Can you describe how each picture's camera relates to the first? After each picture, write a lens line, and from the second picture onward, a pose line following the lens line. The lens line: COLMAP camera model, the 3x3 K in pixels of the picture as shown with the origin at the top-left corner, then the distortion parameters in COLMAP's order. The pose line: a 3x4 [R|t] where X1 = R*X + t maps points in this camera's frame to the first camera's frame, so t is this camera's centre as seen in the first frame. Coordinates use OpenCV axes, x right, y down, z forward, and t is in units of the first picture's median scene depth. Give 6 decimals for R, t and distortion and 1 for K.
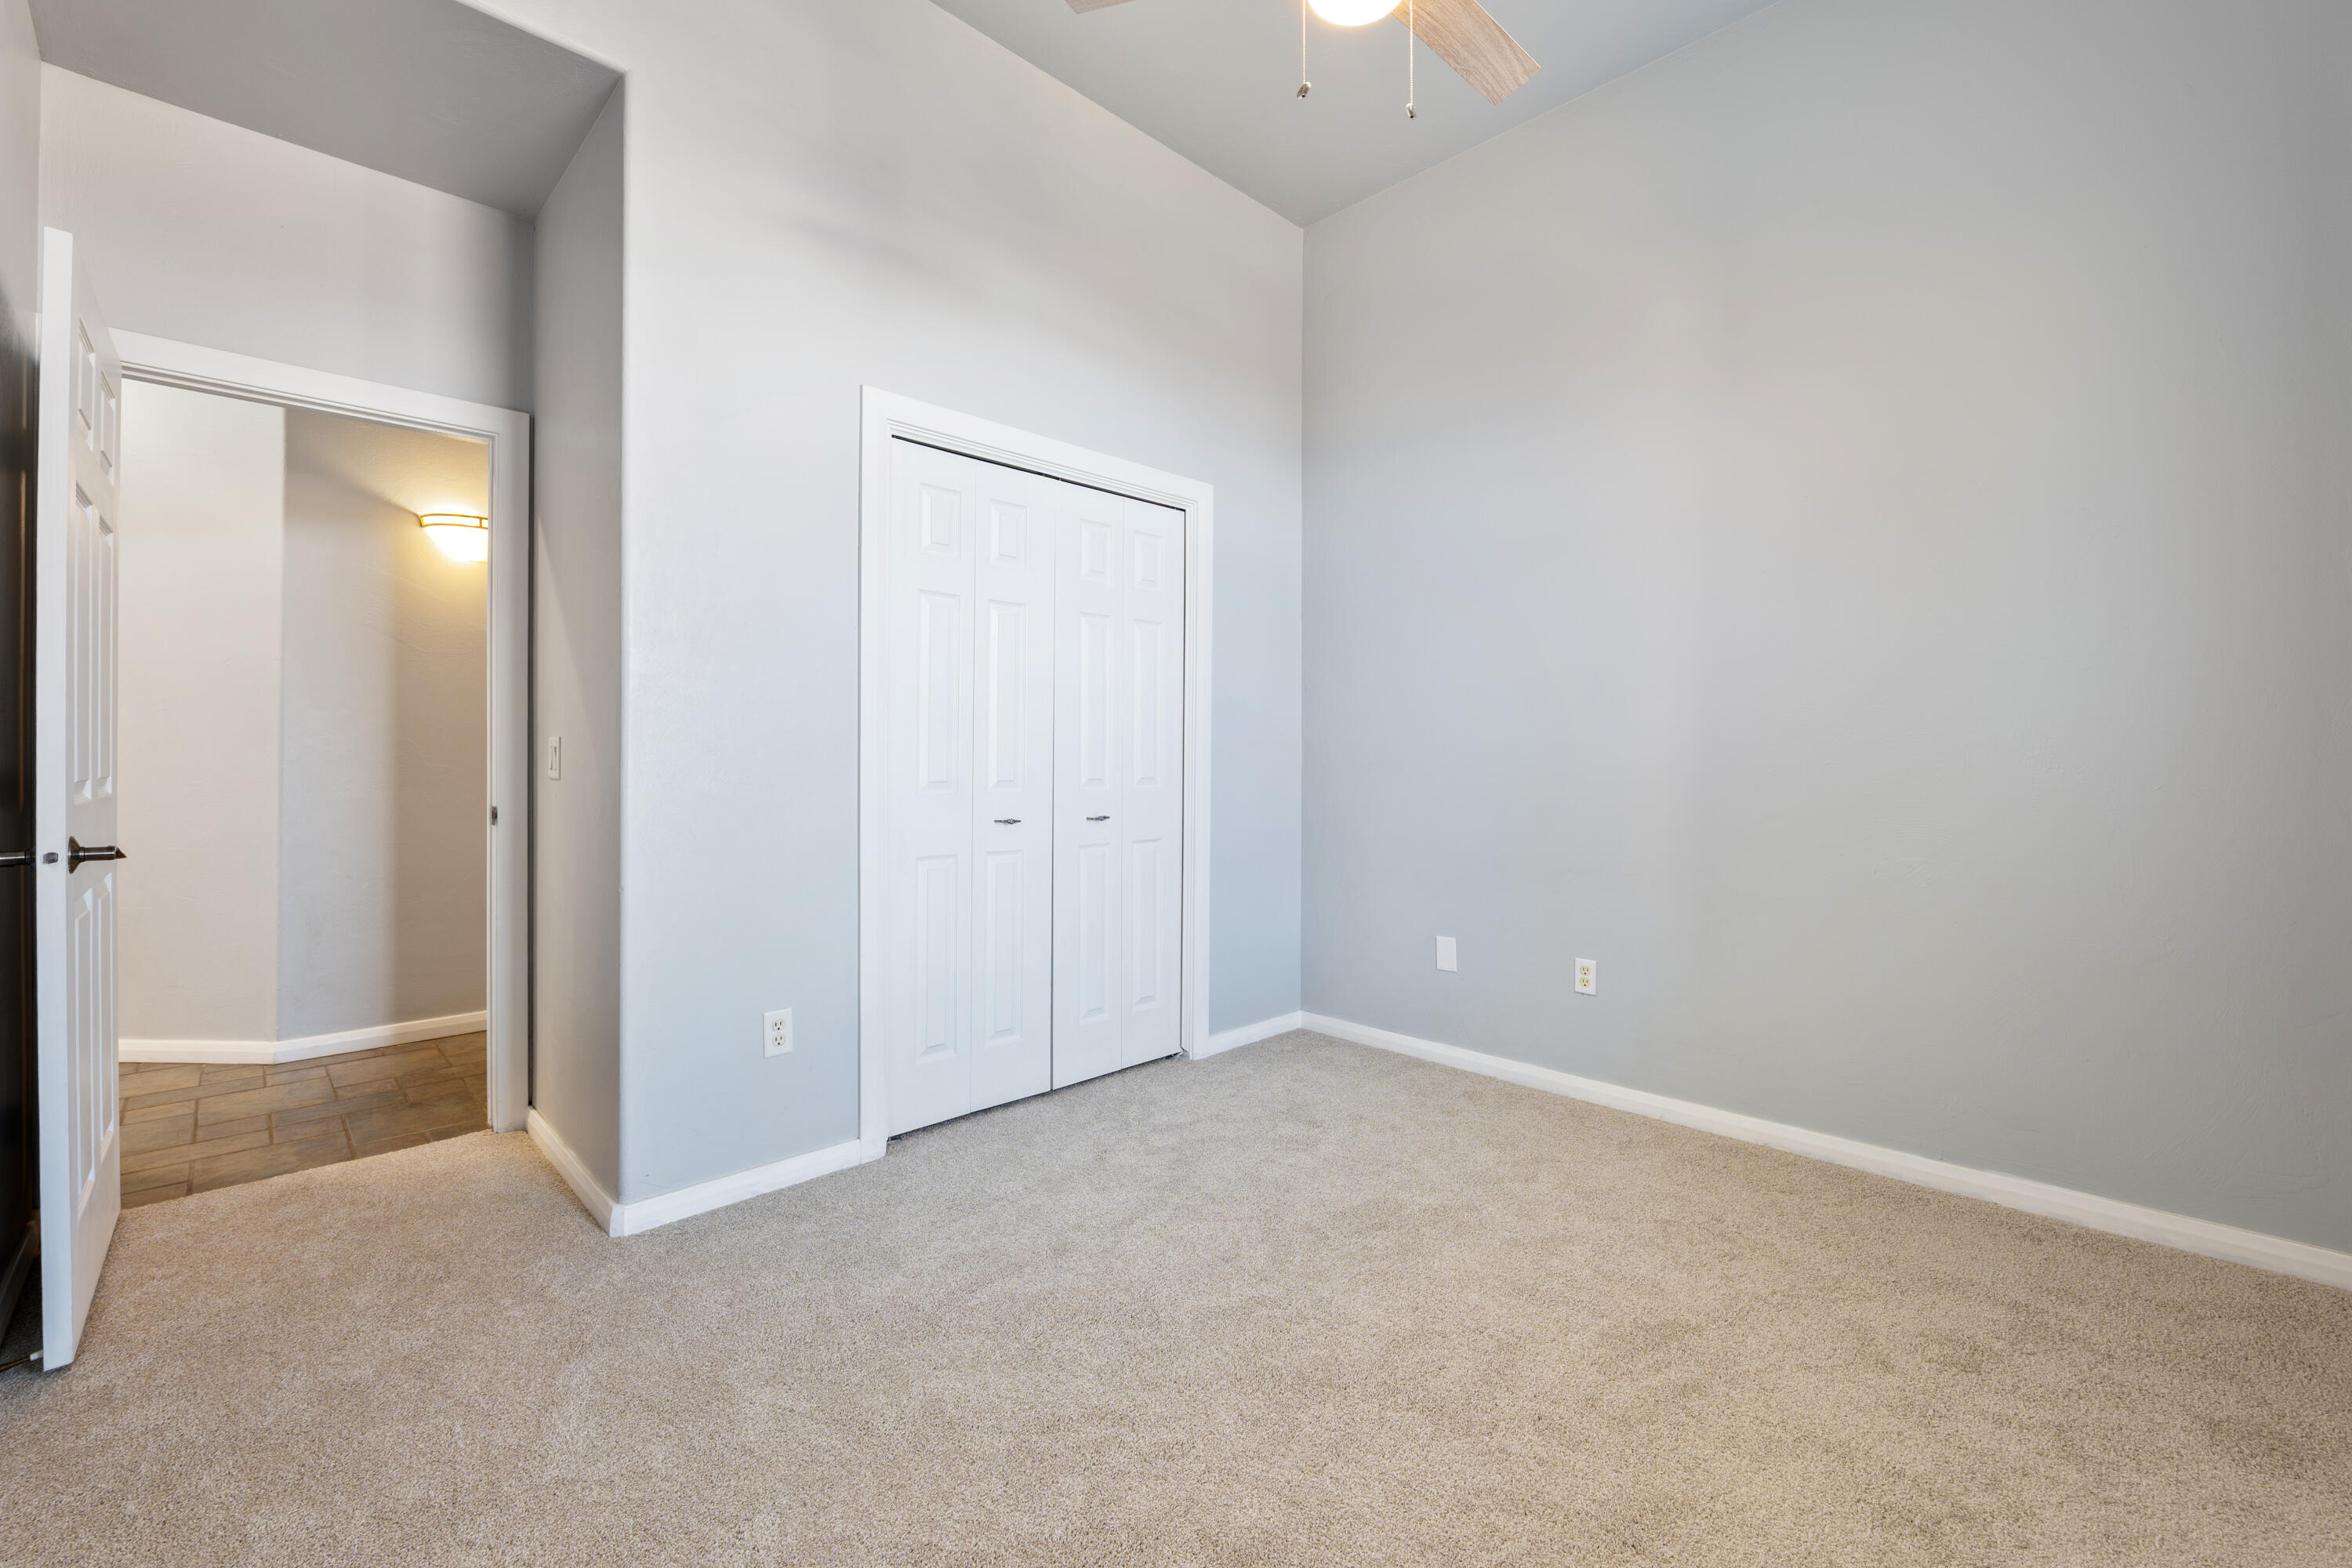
lens RADIAL K [[957.2, 0, 1167.6], [0, 957.2, 771.0], [0, 0, 1]] dist [-0.002720, -0.000486]
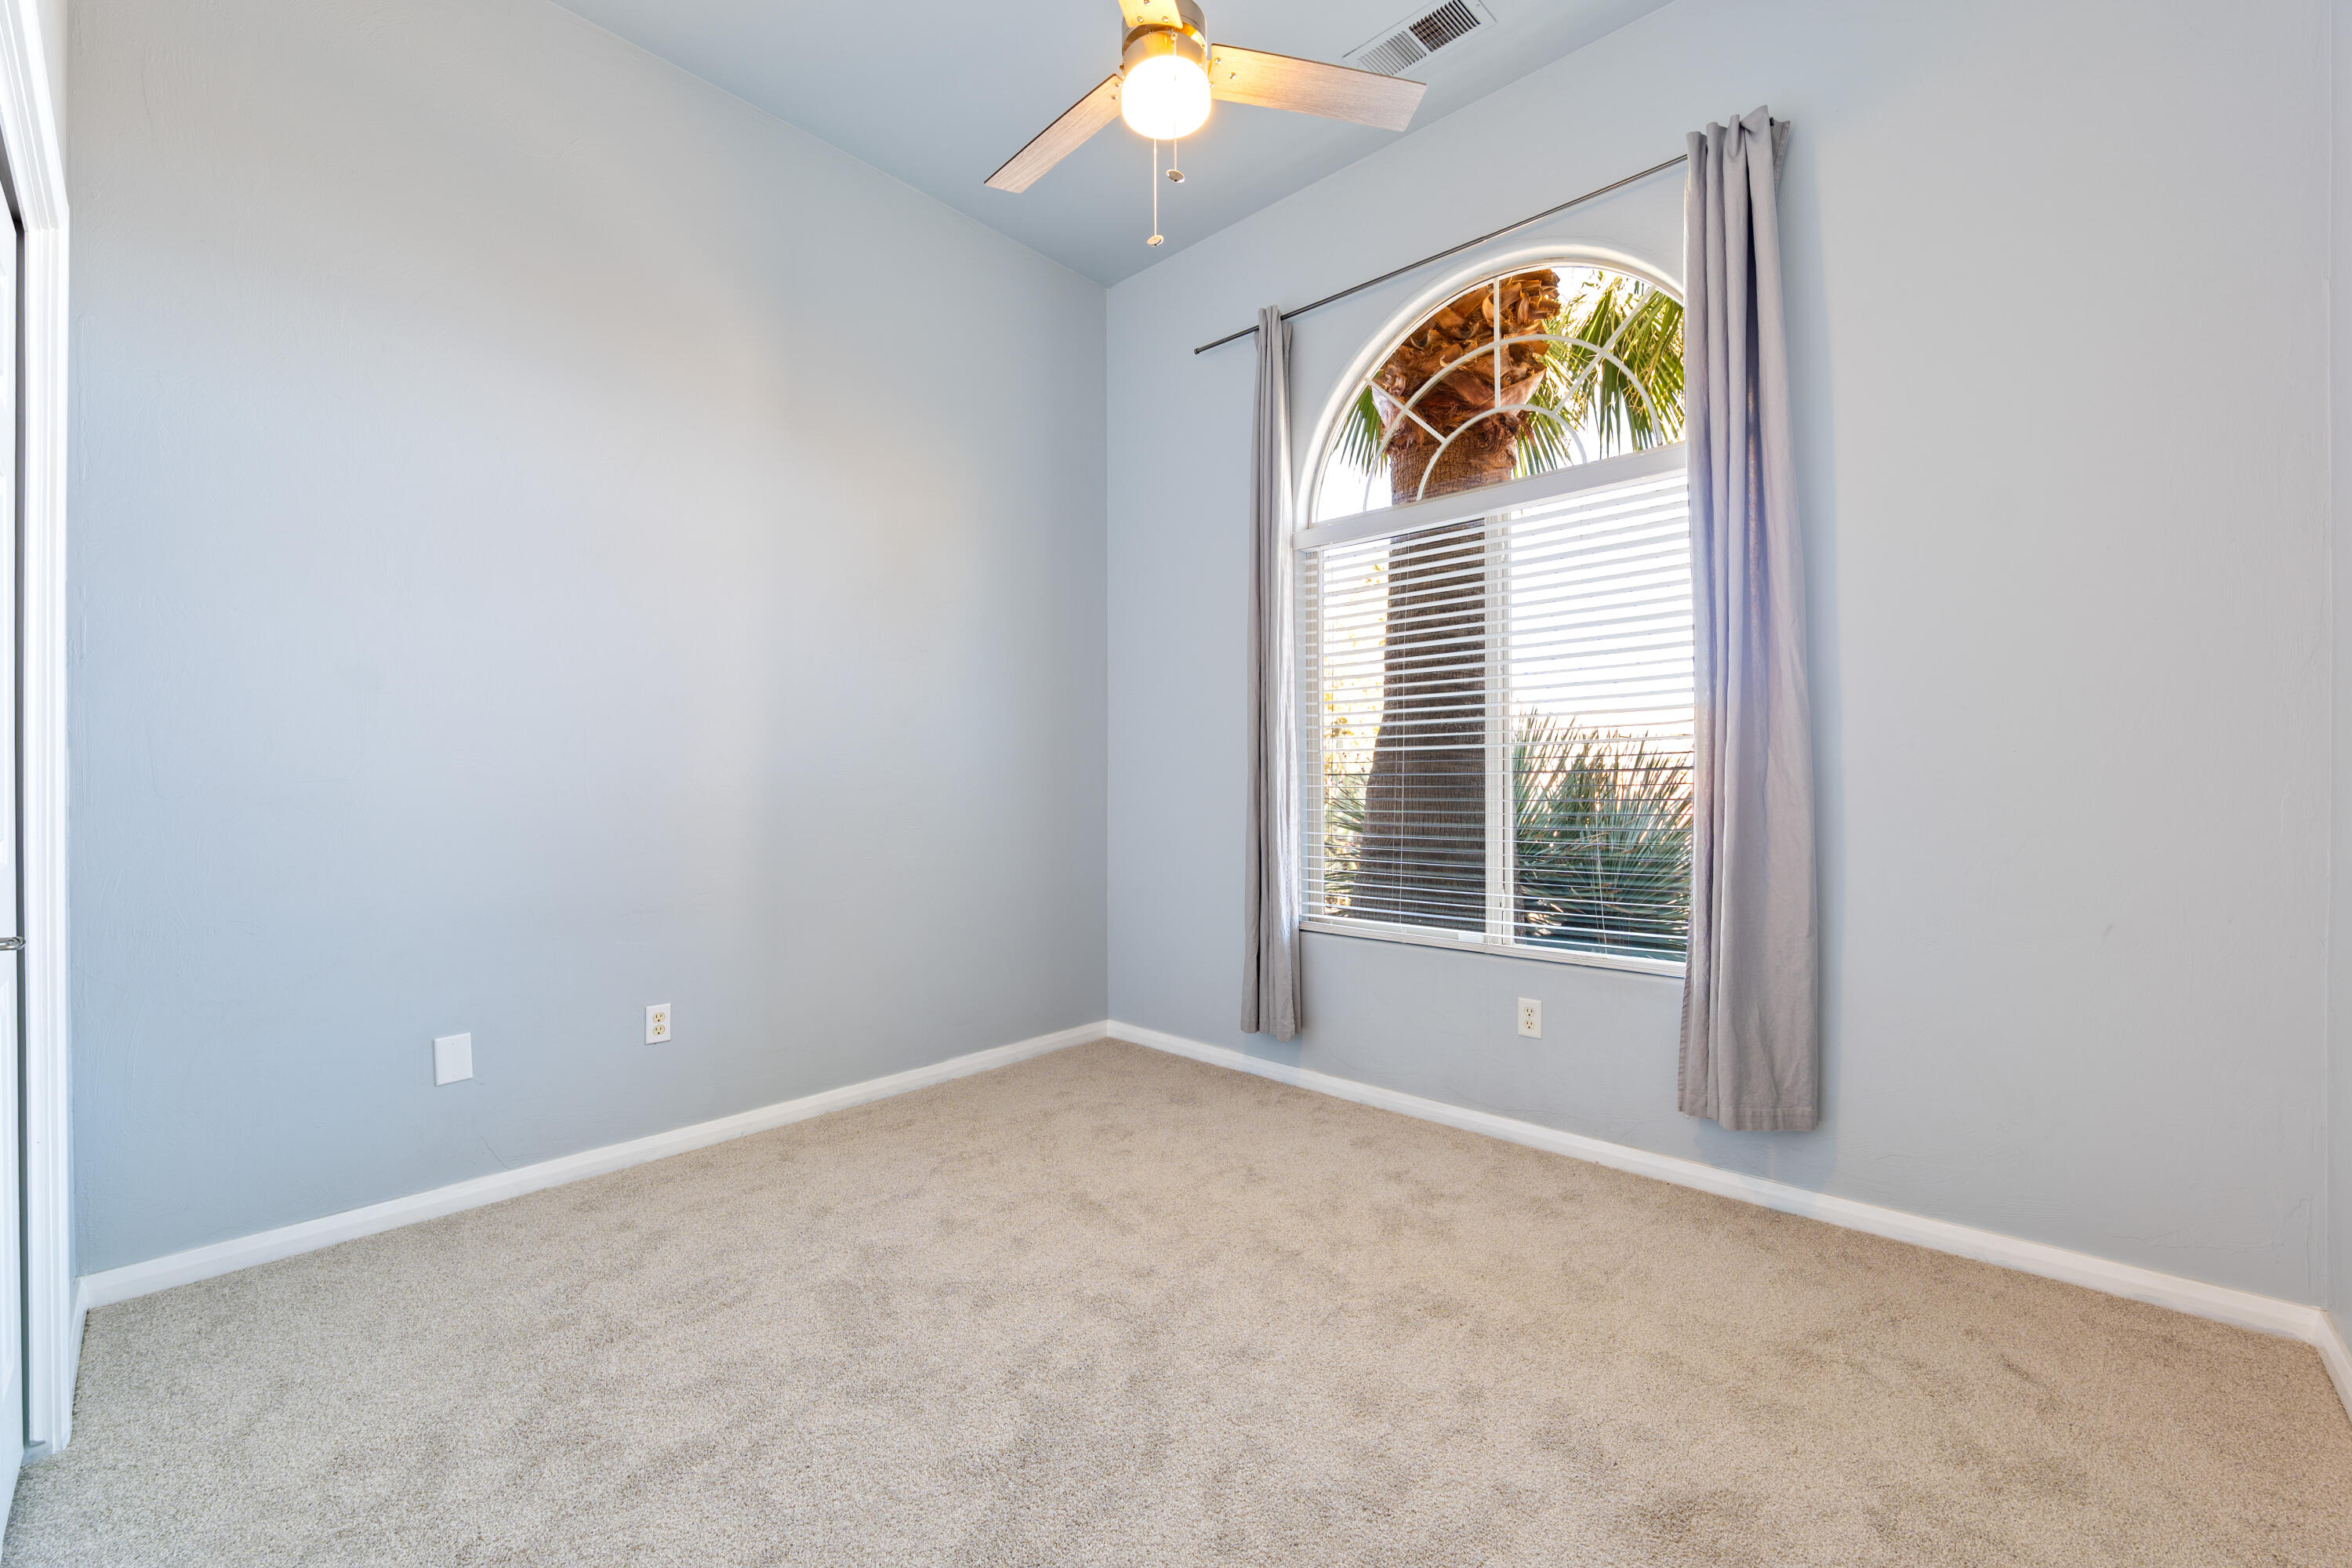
lens RADIAL K [[957.2, 0, 1167.7], [0, 957.2, 781.6], [0, 0, 1]] dist [-0.002720, -0.000486]
pose [[-0.047701, -0.002325, 0.998859, -0.526468], [0.010777, 0.999938, 0.002843, -0.017470], [-0.998804, 0.010901, -0.047673, 0.565080]]
